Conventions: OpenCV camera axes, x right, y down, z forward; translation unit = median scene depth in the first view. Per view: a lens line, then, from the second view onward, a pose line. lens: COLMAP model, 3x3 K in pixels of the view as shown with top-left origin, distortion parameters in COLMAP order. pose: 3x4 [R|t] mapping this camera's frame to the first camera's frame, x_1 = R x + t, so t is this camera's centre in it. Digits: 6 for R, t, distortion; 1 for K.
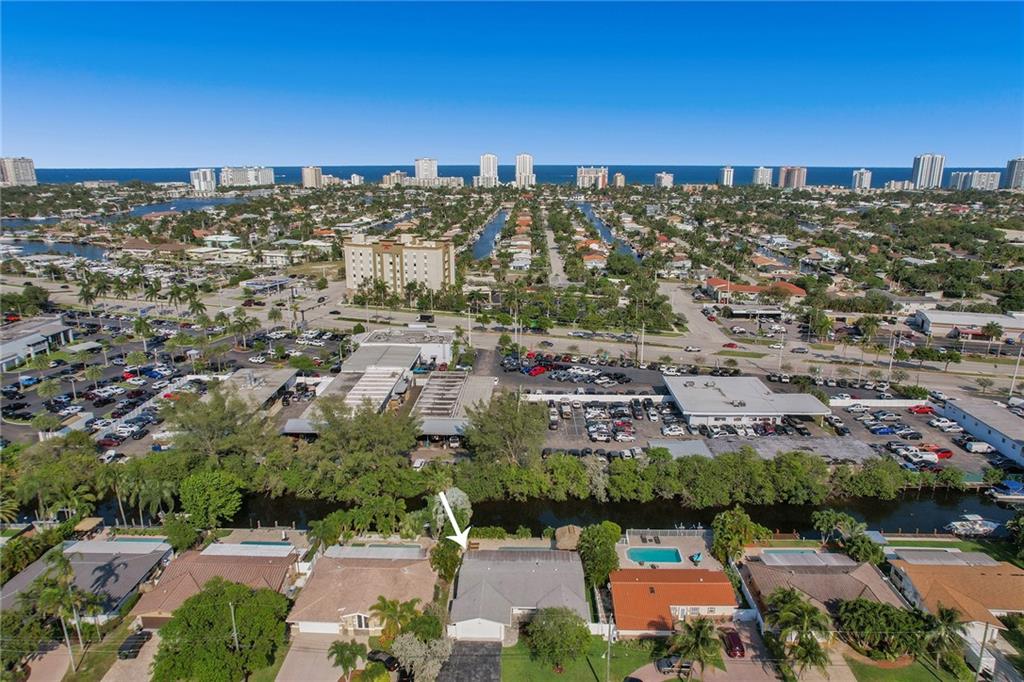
lens RADIAL K [[670.6, 0, 512.0], [0, 670.6, 341.0], [0, 0, 1]] dist [-0.048701, 0.002521]
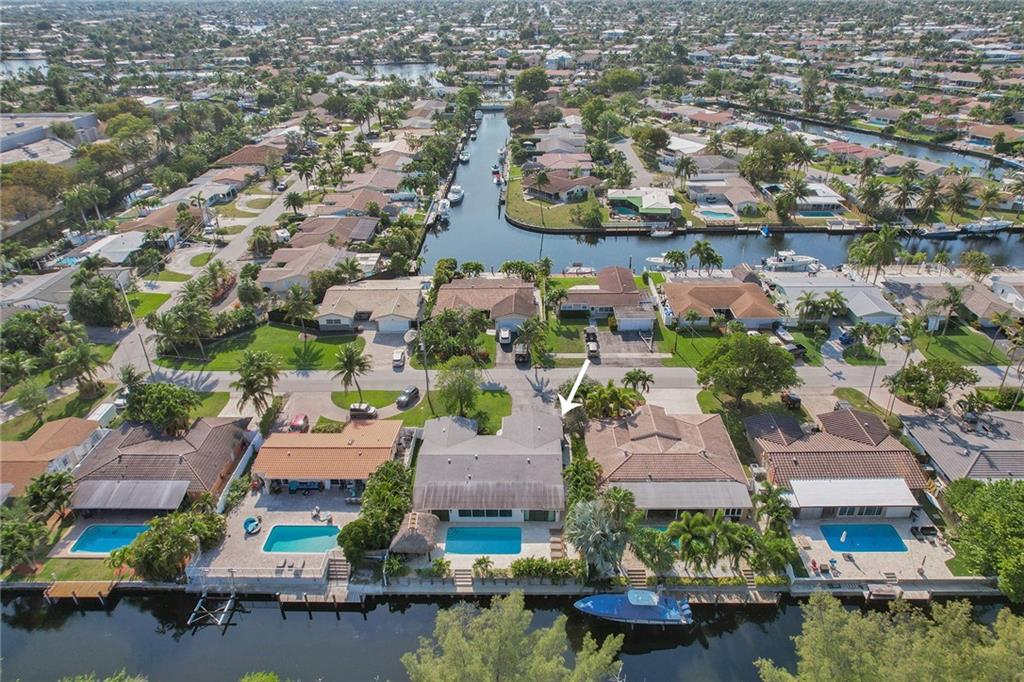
lens RADIAL K [[668.6, 0, 512.6], [0, 668.6, 348.0], [0, 0, 1]] dist [-0.058629, 0.041872]
pose [[-0.999882, 0.015387, 0.000459, -0.010622], [0.011195, 0.706384, 0.707740, -0.216717], [0.010566, 0.707661, -0.706473, 0.907081]]
